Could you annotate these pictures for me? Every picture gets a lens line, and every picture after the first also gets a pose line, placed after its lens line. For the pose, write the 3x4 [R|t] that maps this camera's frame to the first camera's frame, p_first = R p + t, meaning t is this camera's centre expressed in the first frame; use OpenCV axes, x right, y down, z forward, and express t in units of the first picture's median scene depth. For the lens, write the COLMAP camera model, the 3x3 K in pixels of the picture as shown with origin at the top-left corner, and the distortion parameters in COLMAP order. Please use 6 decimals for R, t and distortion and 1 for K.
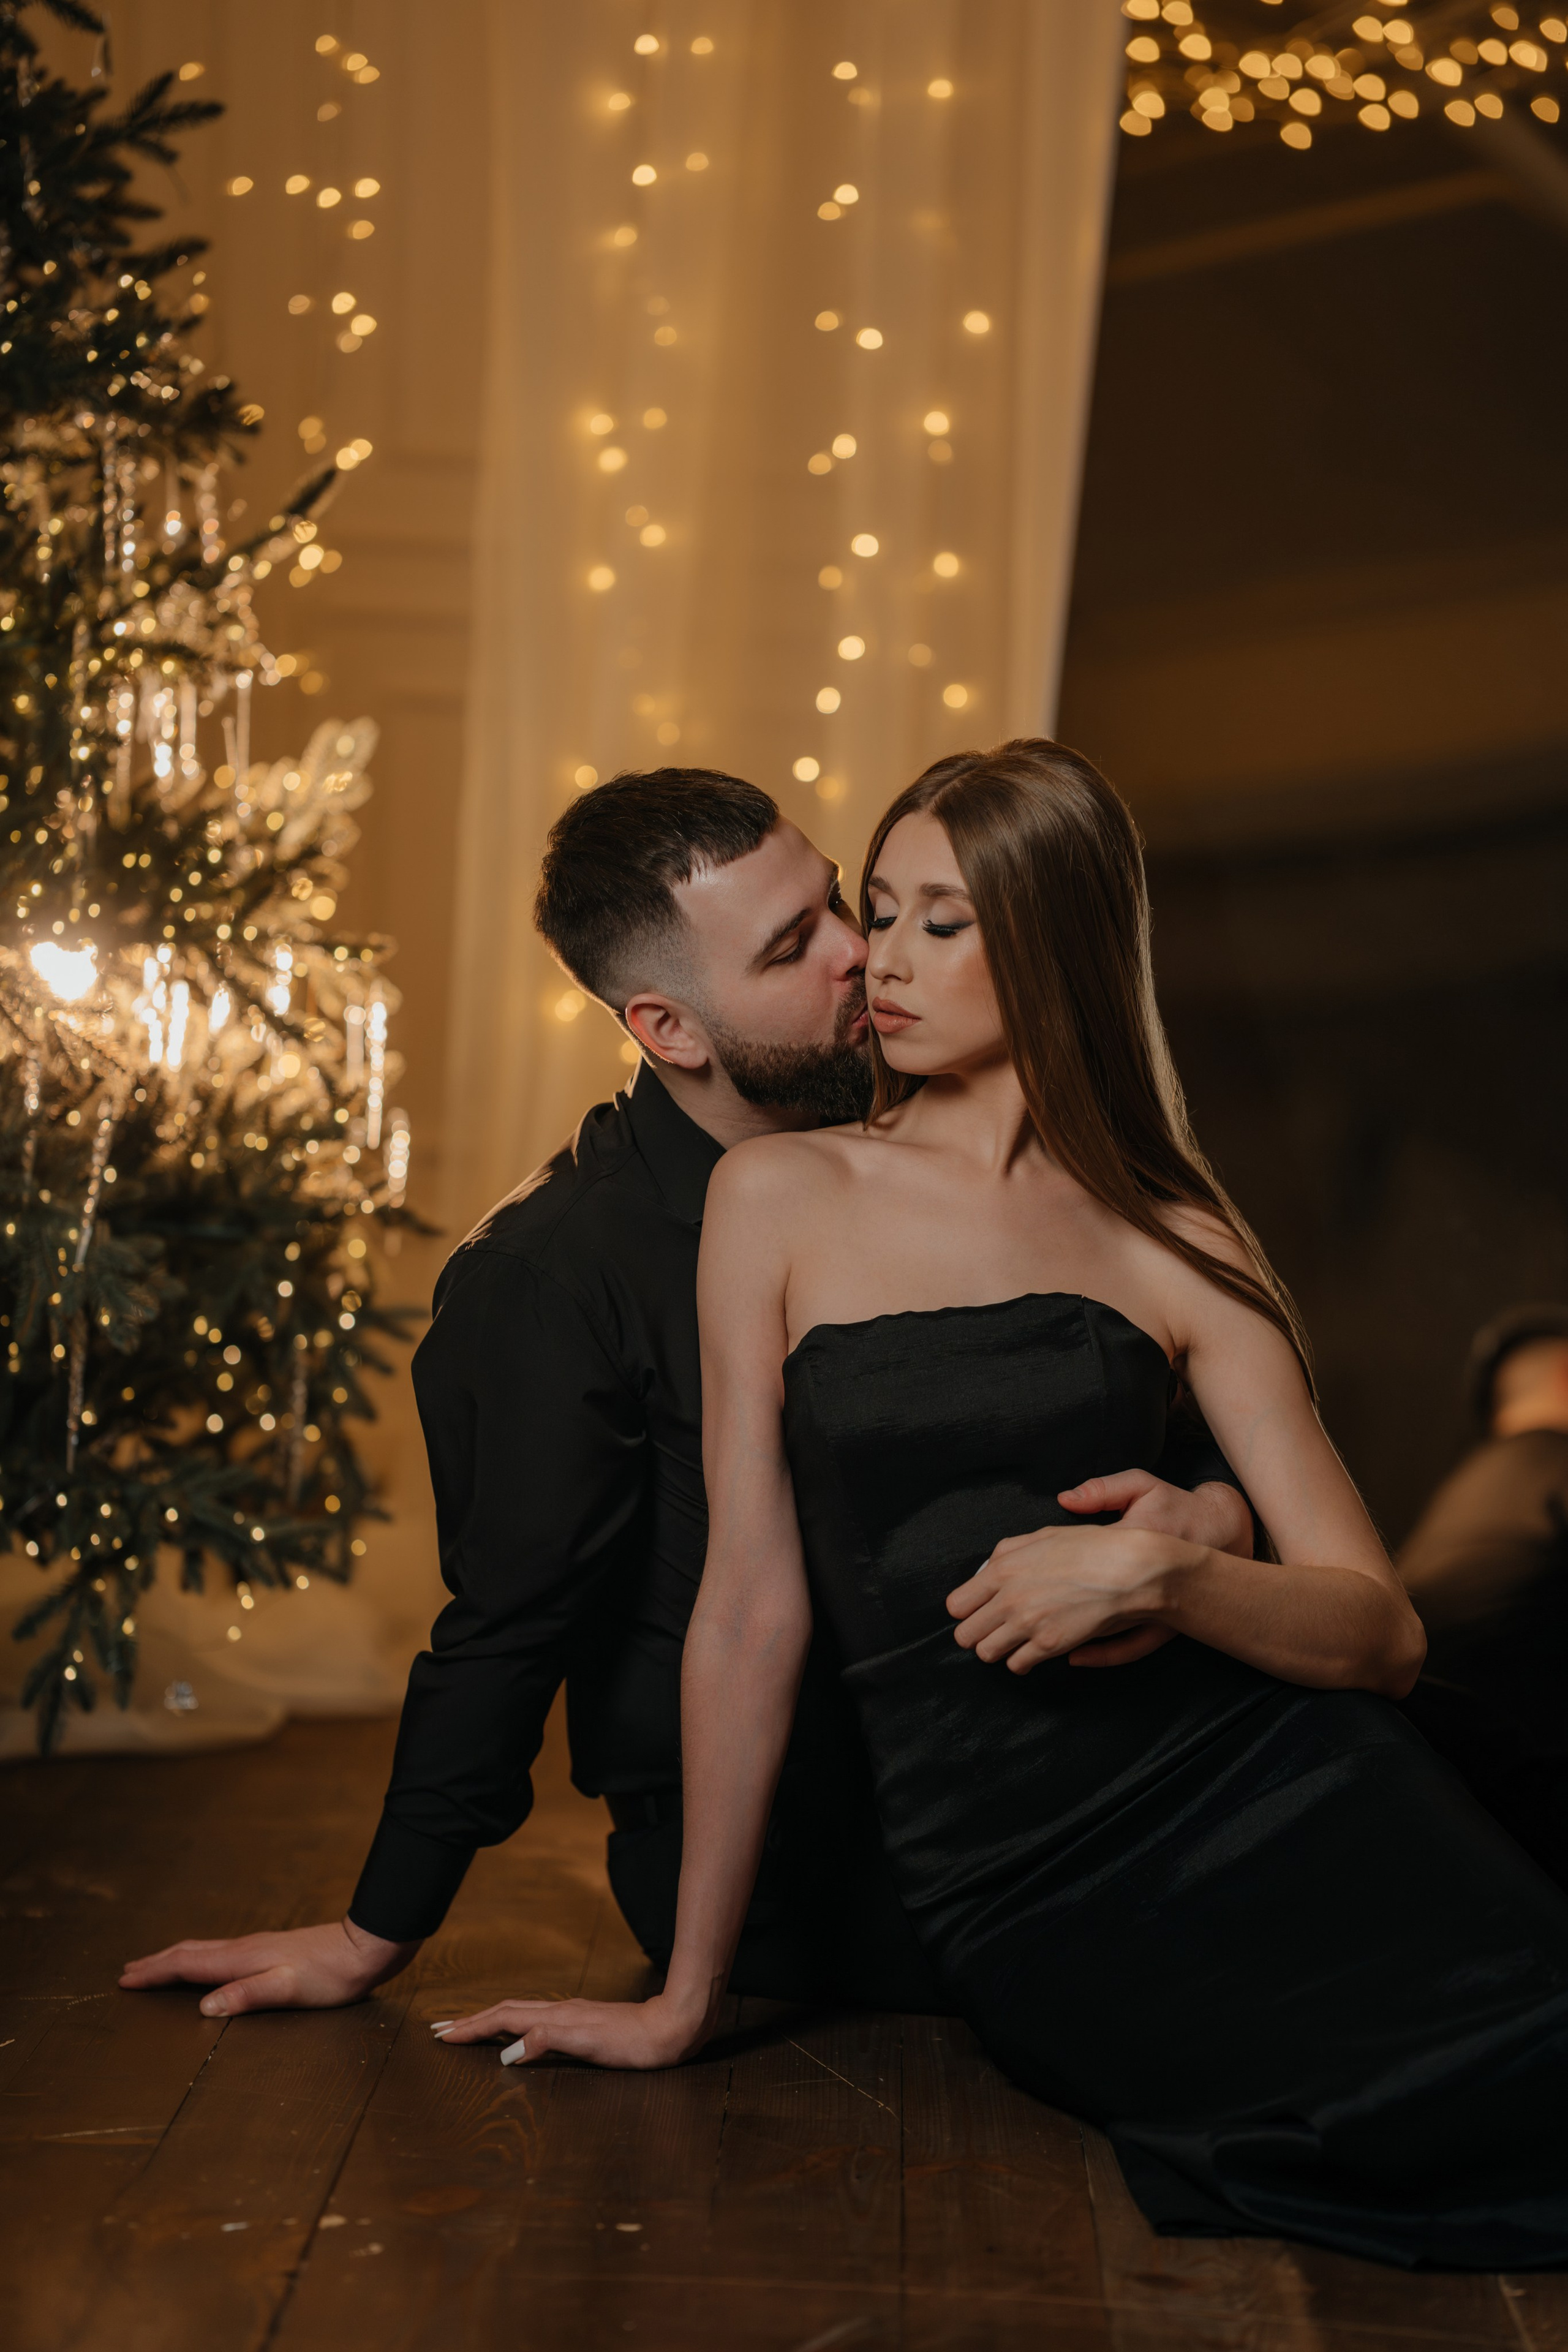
lens RADIAL K [[5768.7, 0, 791.3], [0, 5768.7, 1174.0], [0, 0, 1]] dist [0.780014, 0.694225]
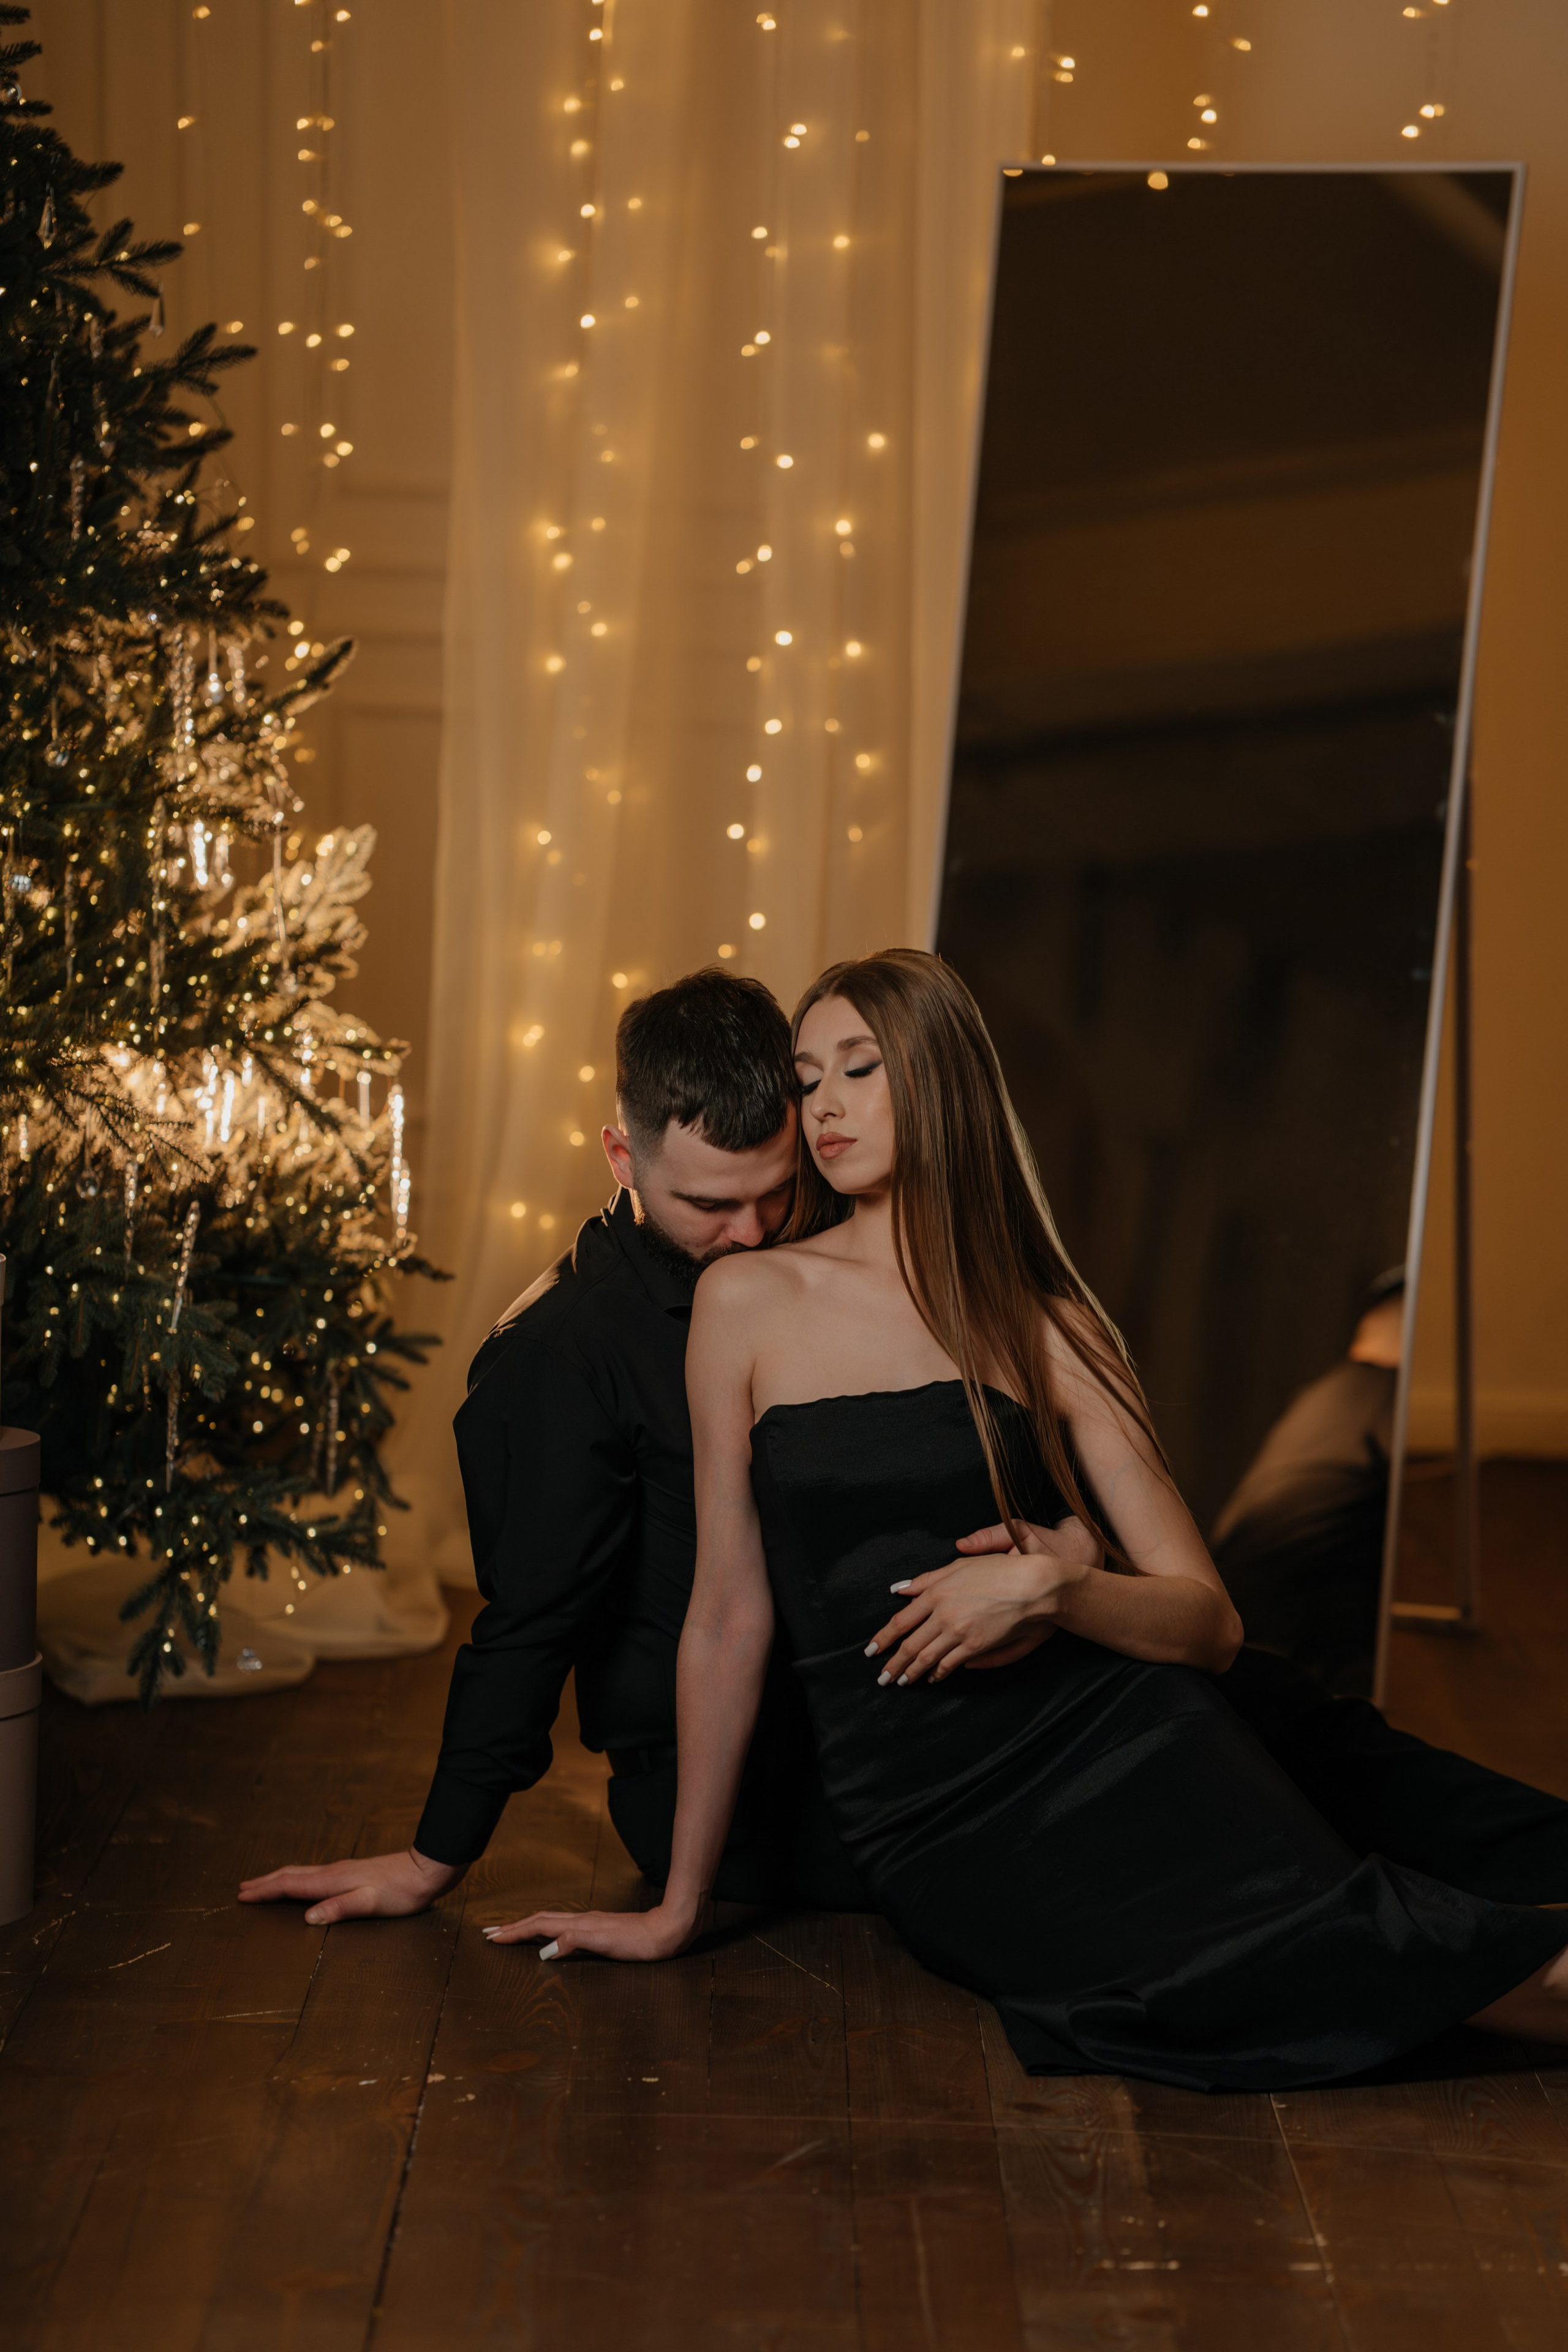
lens RADIAL K [[6532.6, 0, 904.3], [0, 6532.6, 1314.5], [0, 0, 1]] dist [0.754915, 0.507560]
pose [[0.999219, -0.012289, 0.037558, -0.017246], [0.009716, 0.997641, 0.067950, -0.076114], [-0.038304, -0.067532, 0.996982, -0.384963]]
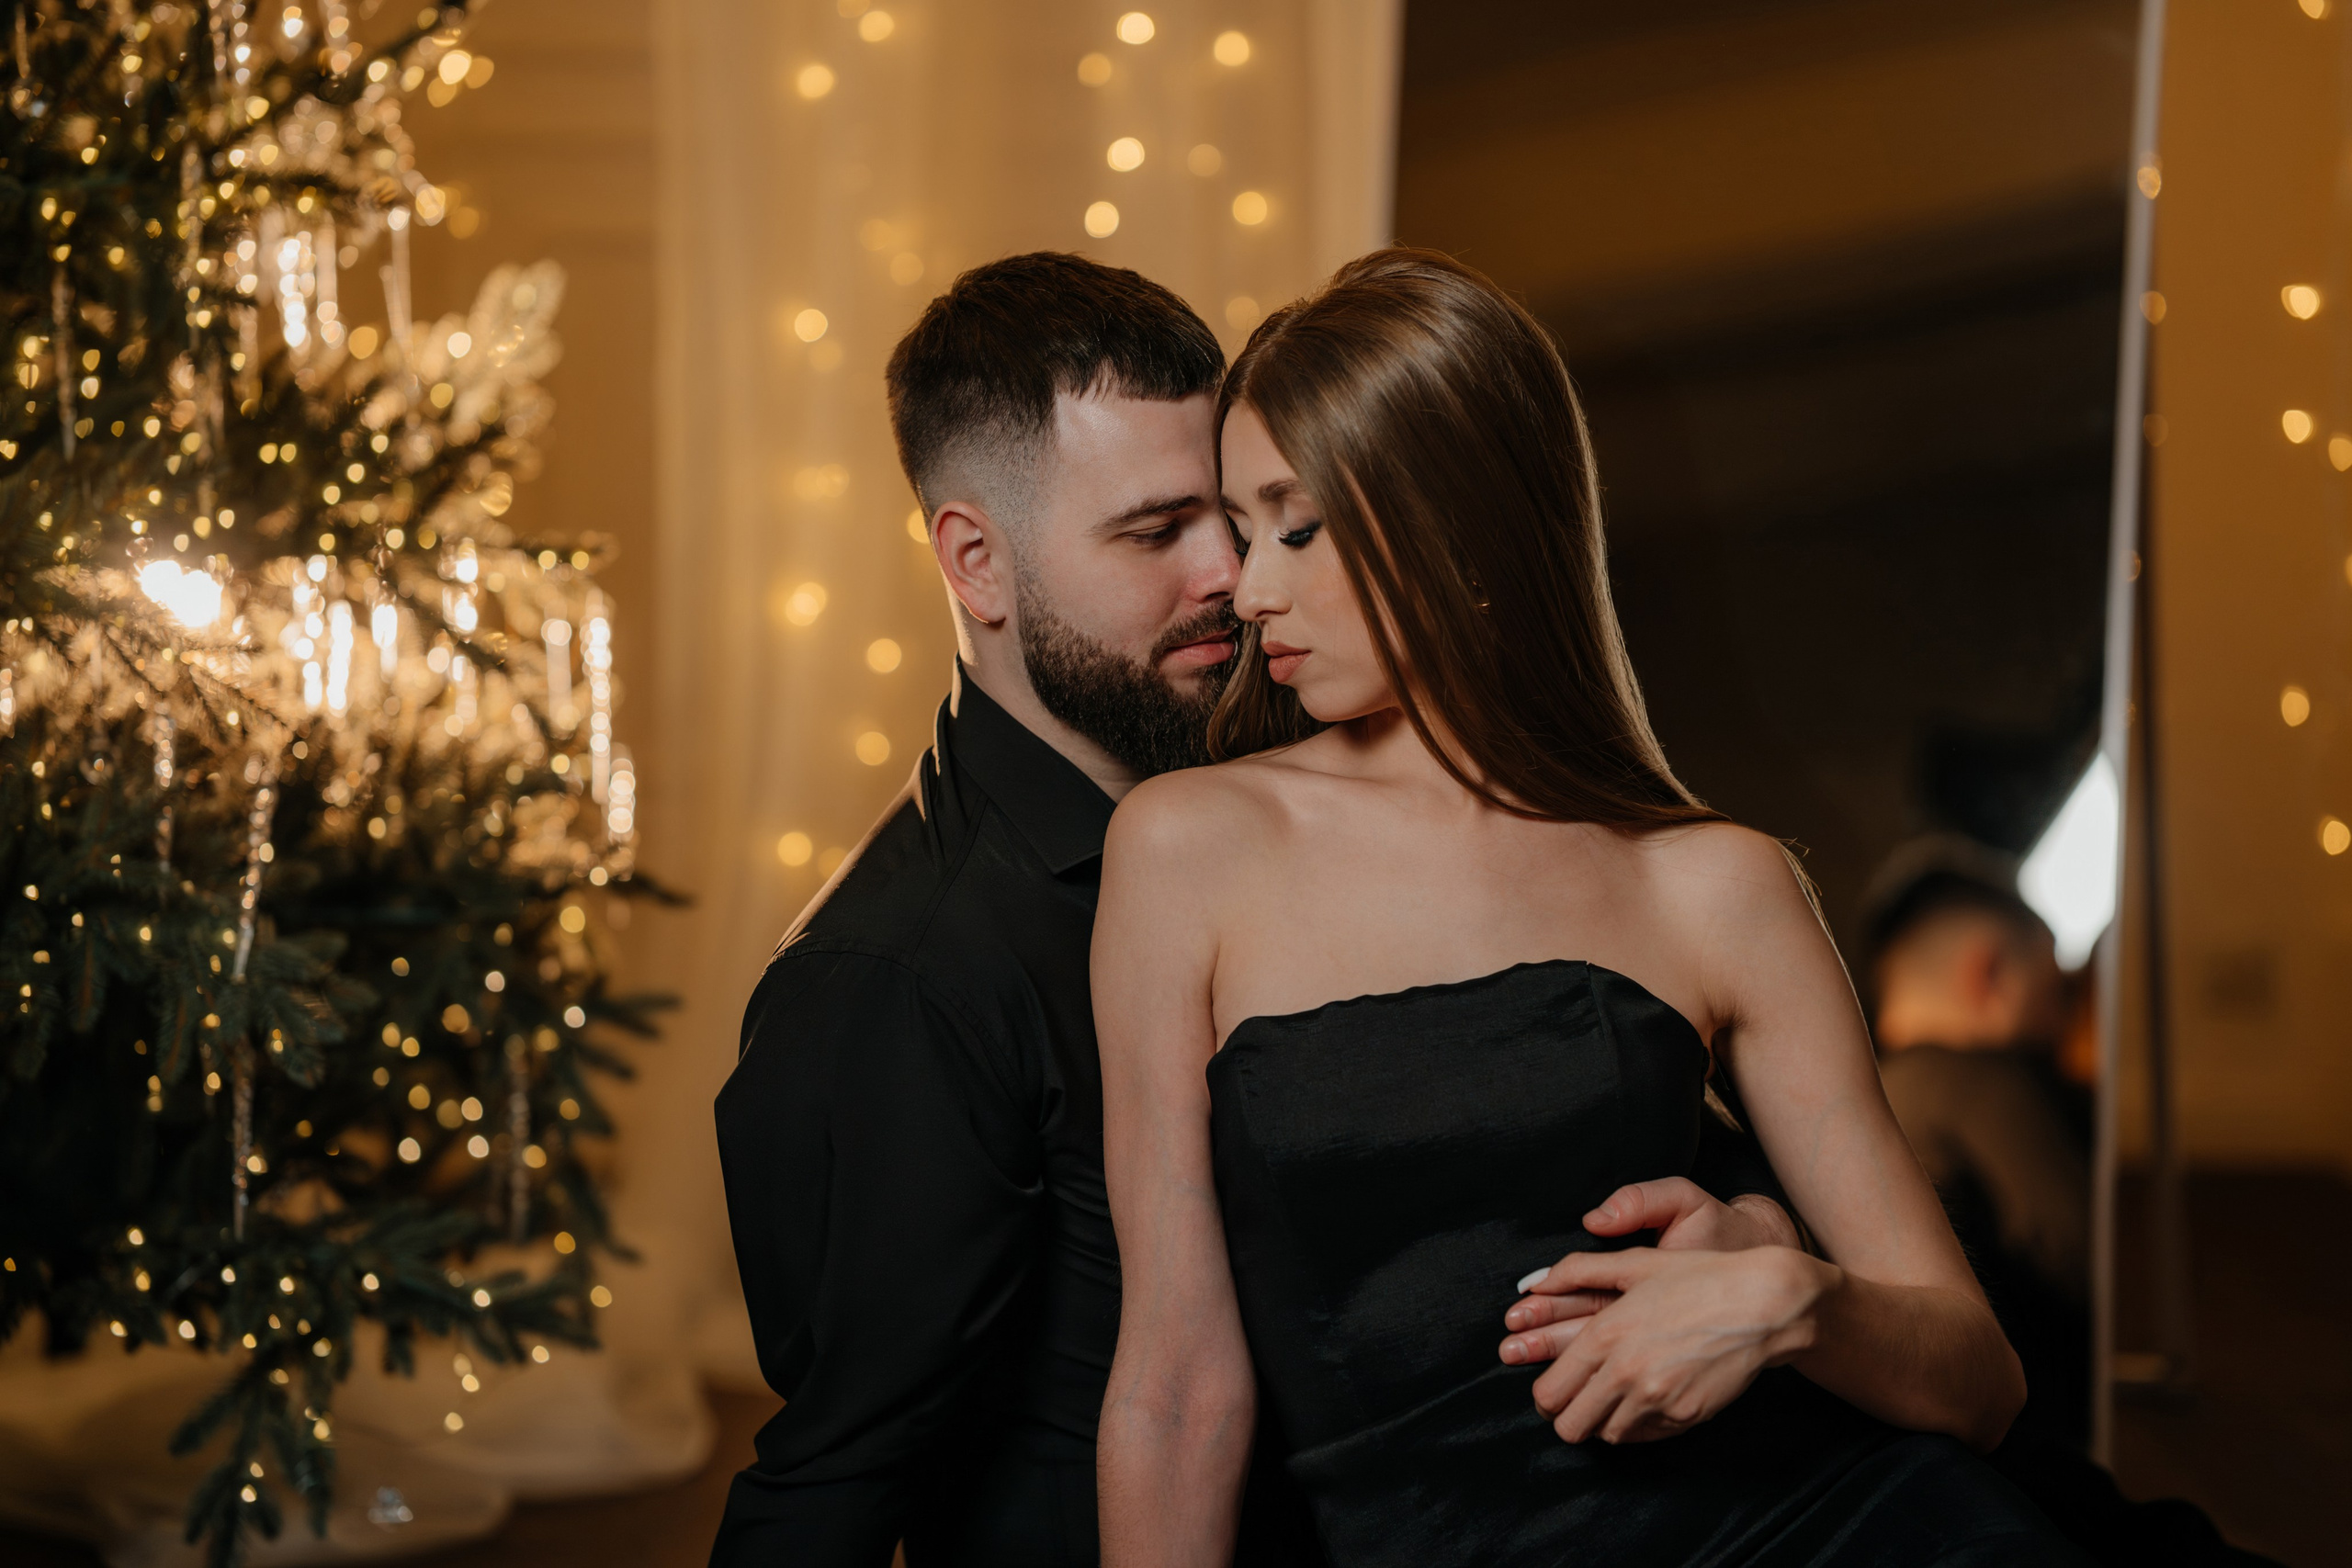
lens RADIAL K [[6113.9, 0, 1231.3], [0, 6113.9, 827.5], [0, 0, 1]] dist [0.871642, 0.854605]
pose [[0.997515, -0.050071, 0.049567, -0.028014], [0.049310, 0.998648, 0.016459, -0.010662], [-0.050324, -0.013974, 0.998635, 0.147648]]
